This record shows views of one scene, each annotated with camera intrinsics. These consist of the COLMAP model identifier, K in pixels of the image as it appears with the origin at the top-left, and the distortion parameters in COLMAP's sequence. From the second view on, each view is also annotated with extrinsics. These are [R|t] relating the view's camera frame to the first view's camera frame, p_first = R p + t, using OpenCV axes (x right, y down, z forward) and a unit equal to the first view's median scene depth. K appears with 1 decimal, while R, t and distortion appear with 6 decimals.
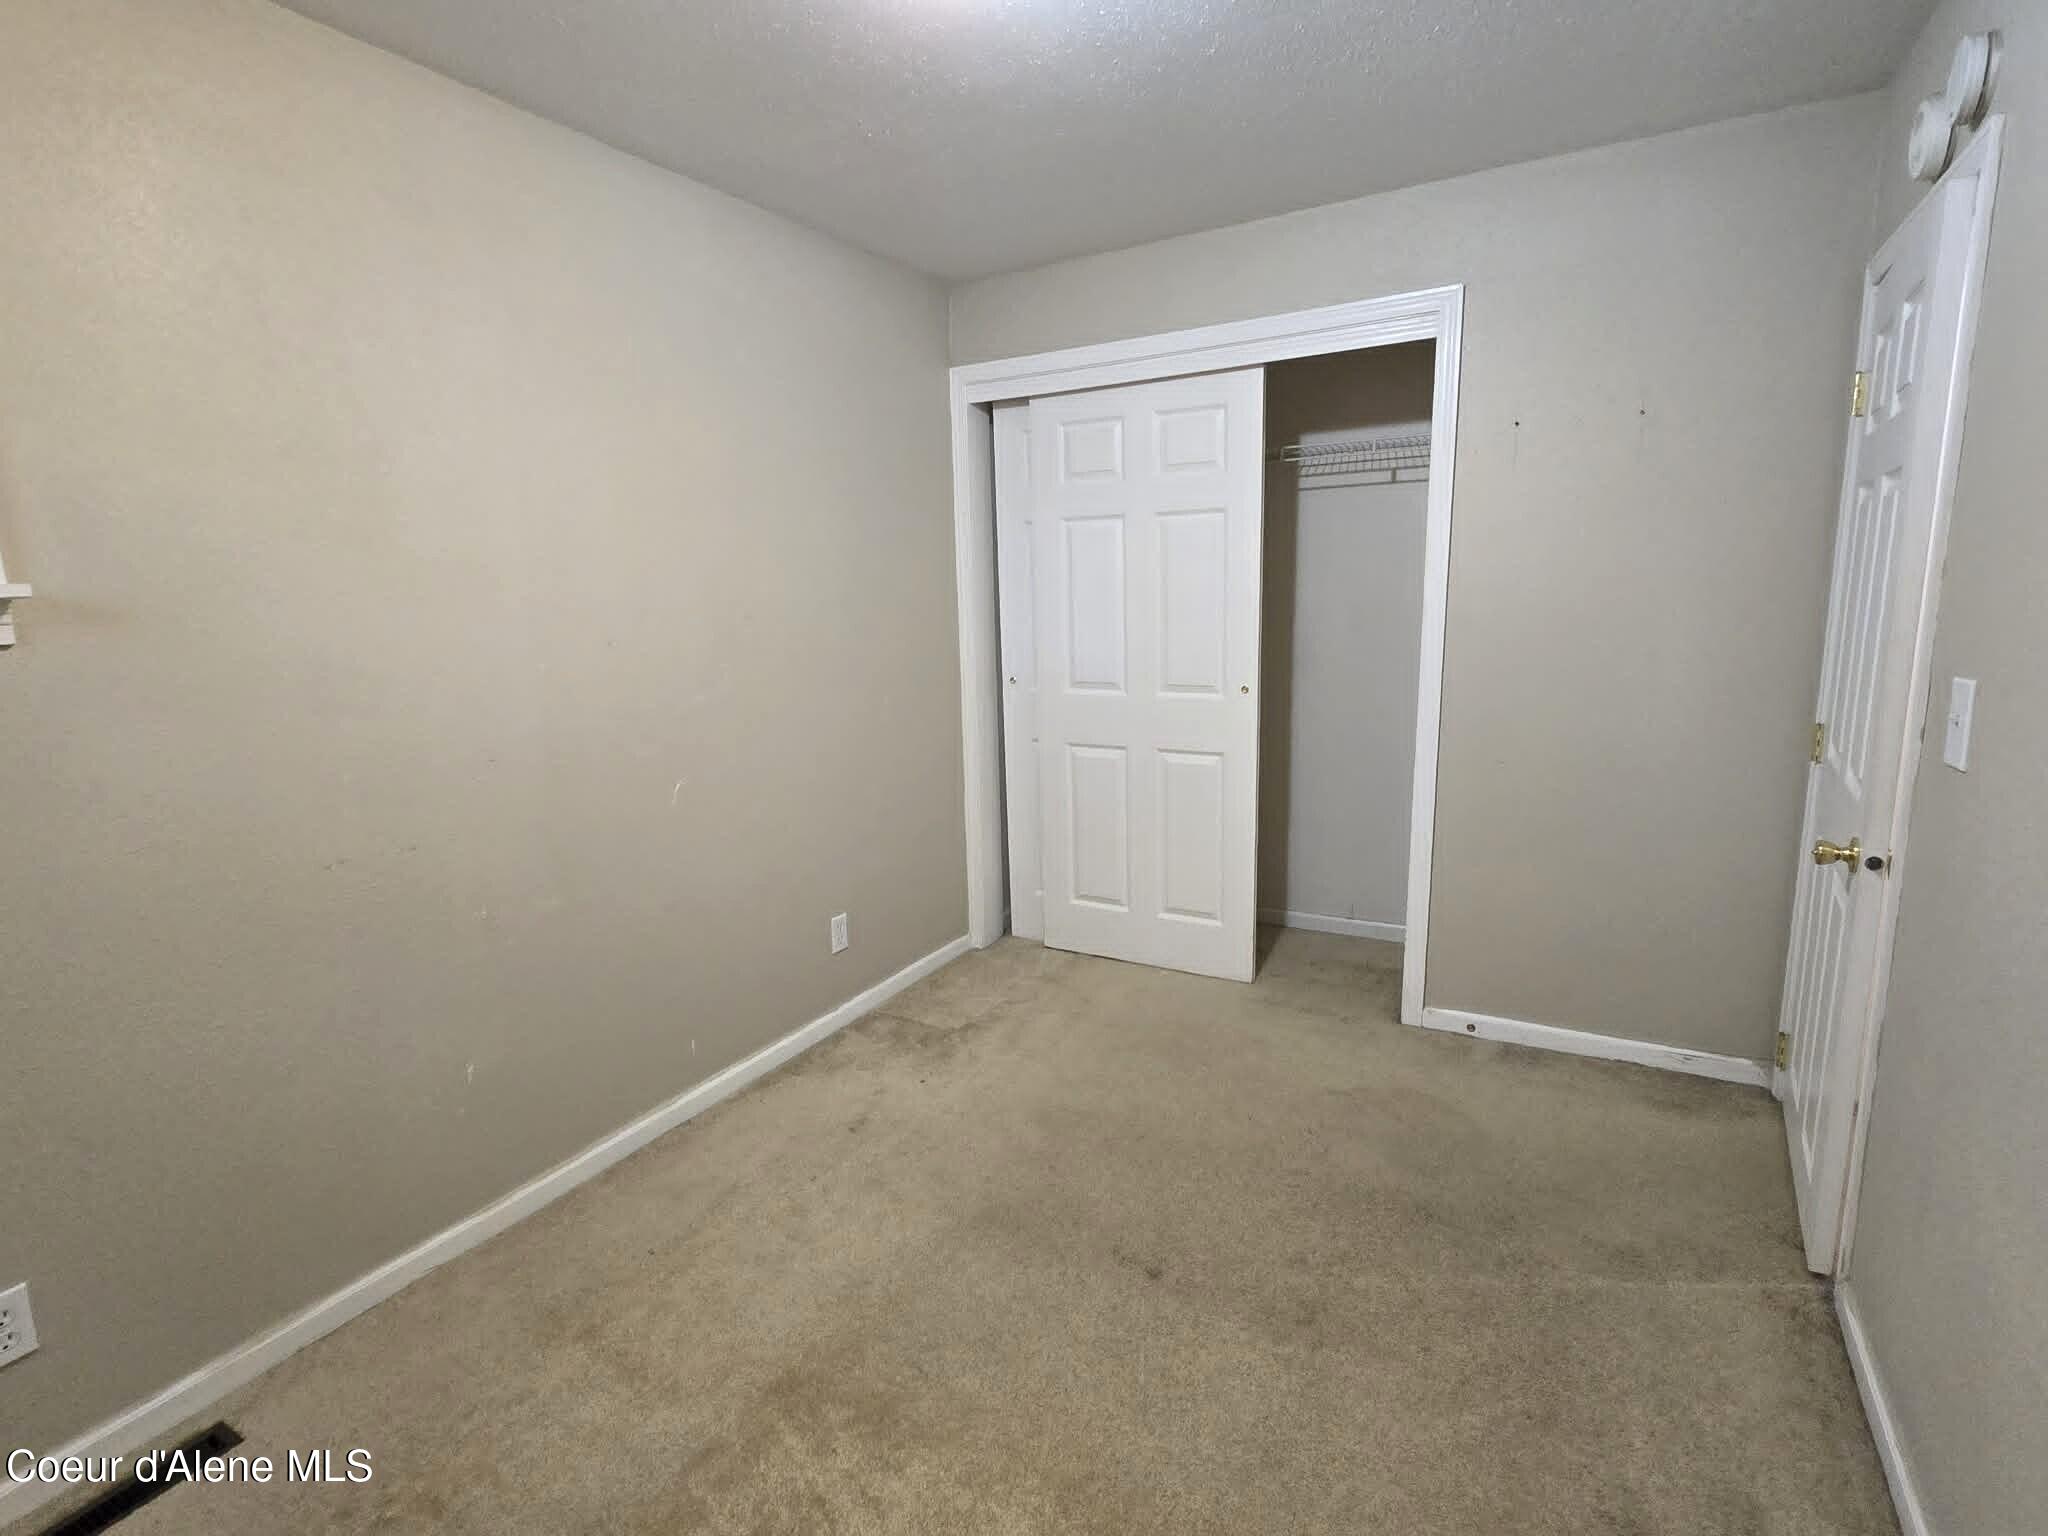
lens RADIAL K [[997.2, 0, 1019.9], [0, 997.2, 761.6], [0, 0, 1]] dist [-0.005150, -0.000154]
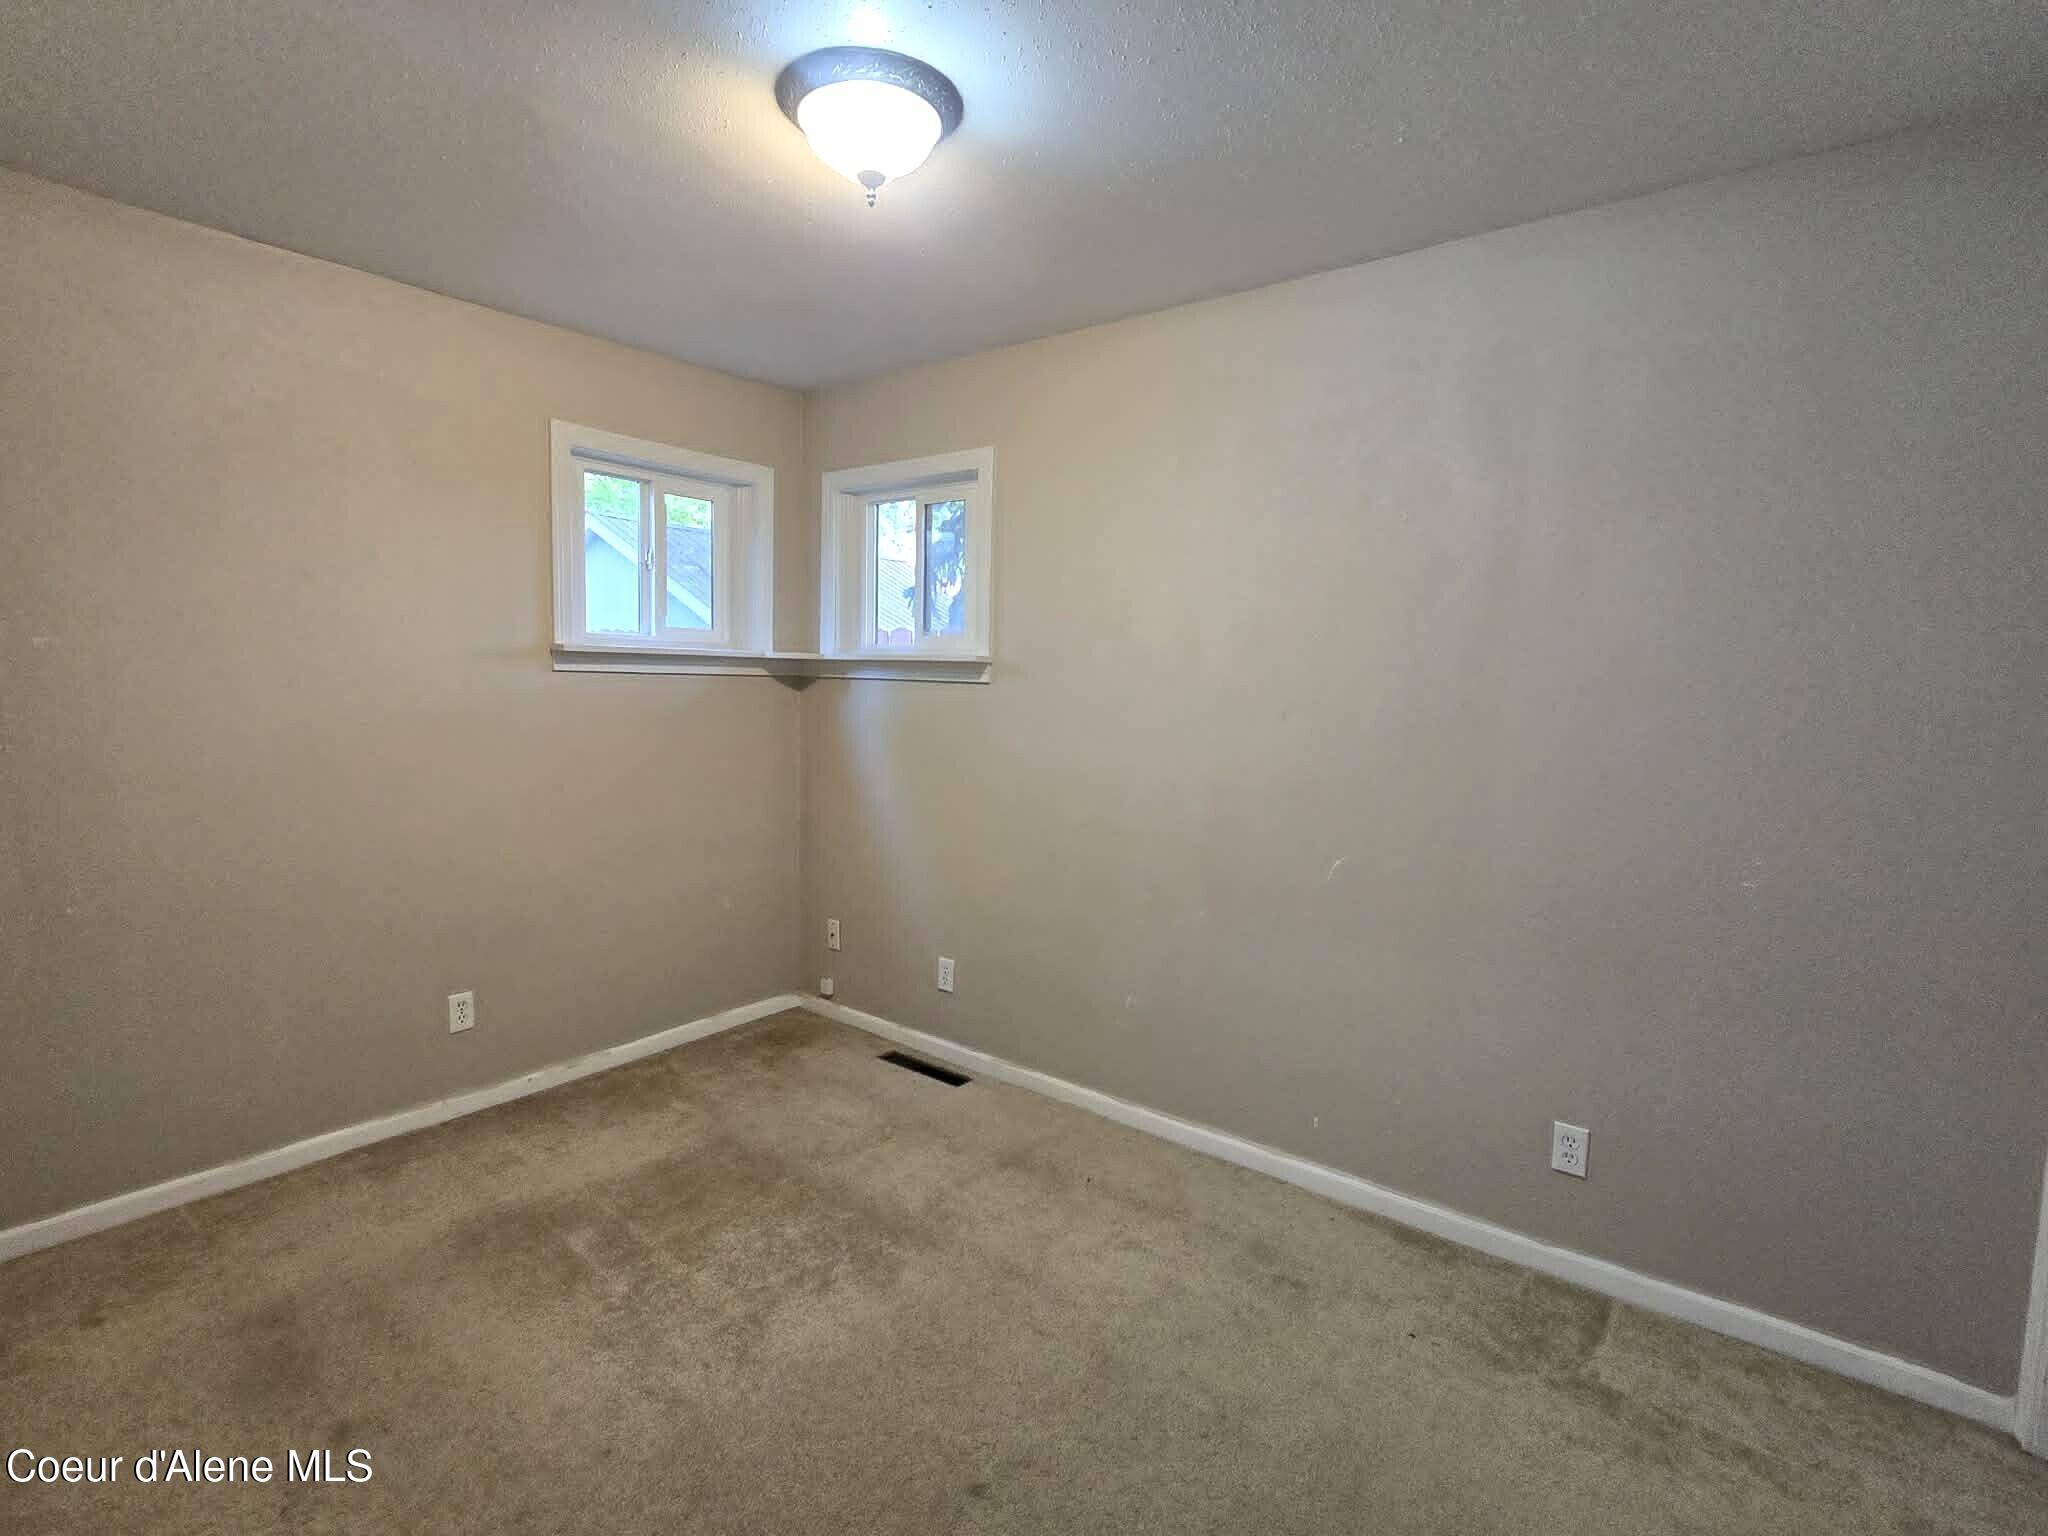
lens RADIAL K [[997.2, 0, 1019.9], [0, 997.2, 761.6], [0, 0, 1]] dist [-0.005150, -0.000154]
pose [[-0.151901, 0.119617, -0.981131, 0.638047], [-0.182449, 0.972198, 0.146775, -0.160841], [0.971411, 0.201302, -0.125854, 0.719068]]
